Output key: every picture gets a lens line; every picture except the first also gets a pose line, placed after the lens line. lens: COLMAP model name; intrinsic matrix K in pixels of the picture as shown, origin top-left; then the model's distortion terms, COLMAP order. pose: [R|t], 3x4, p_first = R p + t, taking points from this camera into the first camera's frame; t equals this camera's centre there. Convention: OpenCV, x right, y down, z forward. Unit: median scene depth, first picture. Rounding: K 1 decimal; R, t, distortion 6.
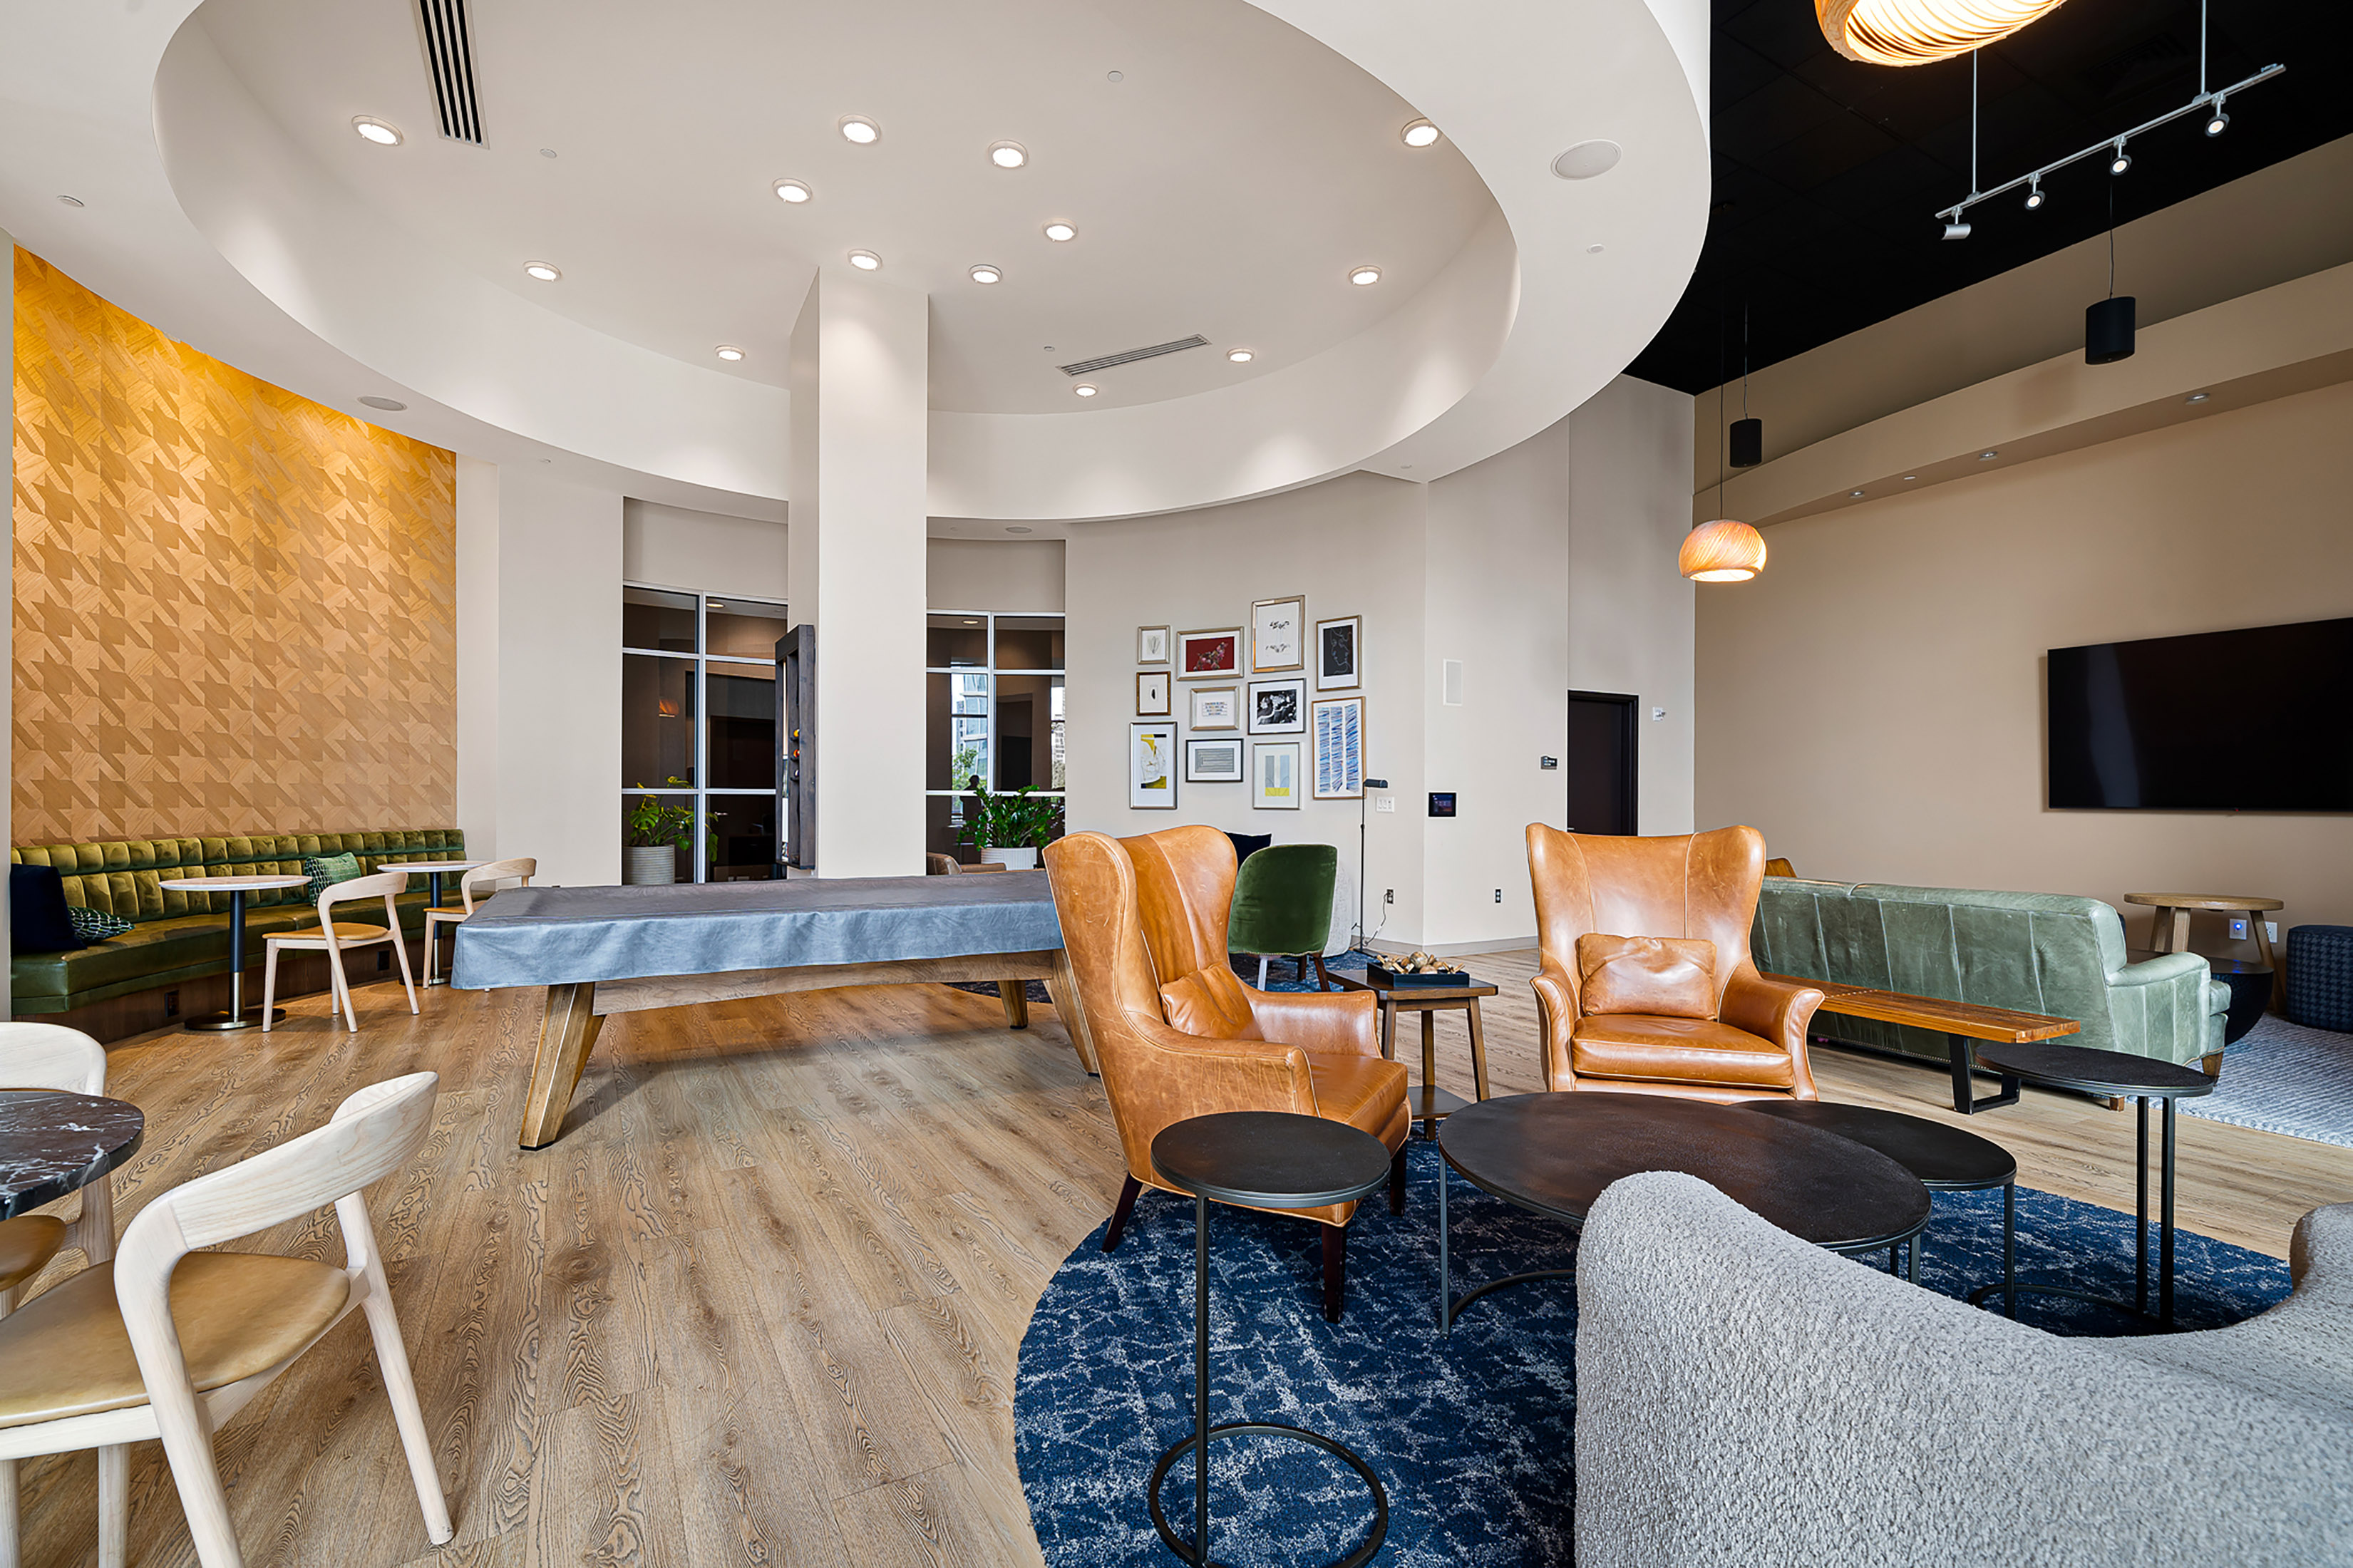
lens RADIAL K [[1032.2, 0, 1176.3], [0, 1032.2, 789.7], [0, 0, 1]] dist [0.002733, -0.000850]
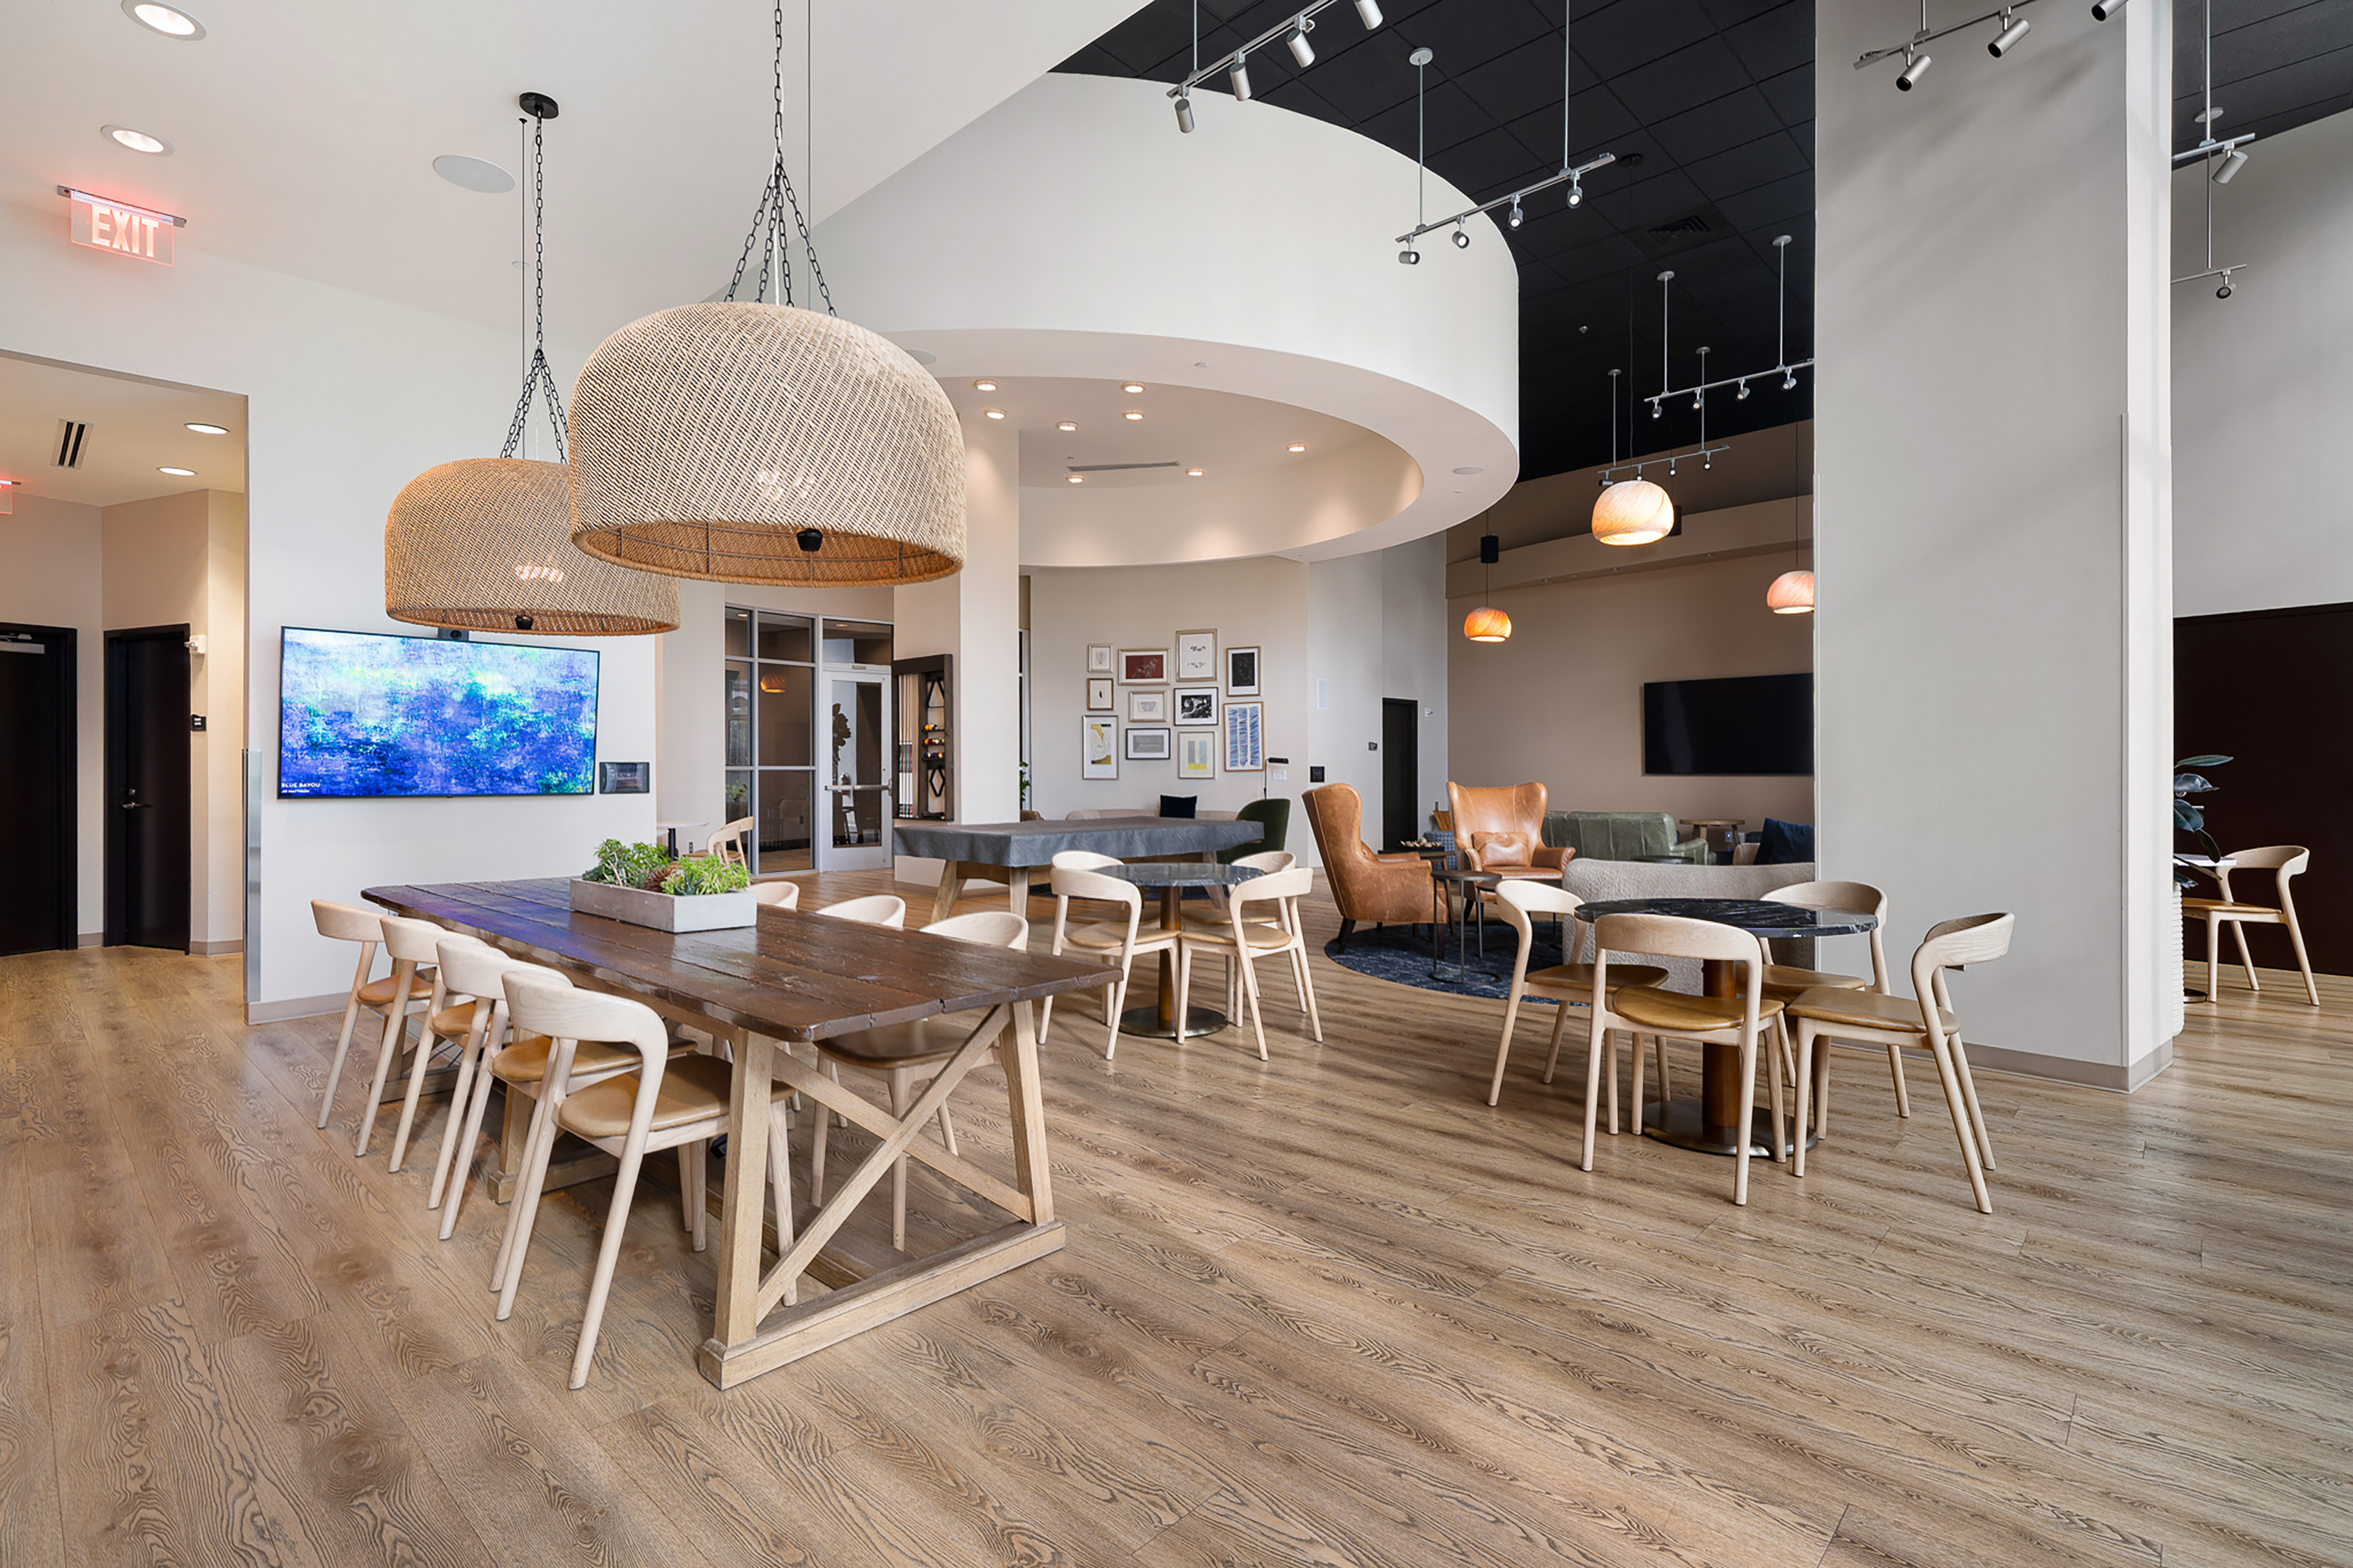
lens RADIAL K [[1058.3, 0, 1187.4], [0, 1058.3, 777.2], [0, 0, 1]] dist [0.002295, 0.000779]
pose [[0.955764, -0.006118, 0.294072, -0.353075], [0.001508, 0.999872, 0.015902, -0.006073], [-0.294132, -0.014755, 0.955651, -0.403622]]
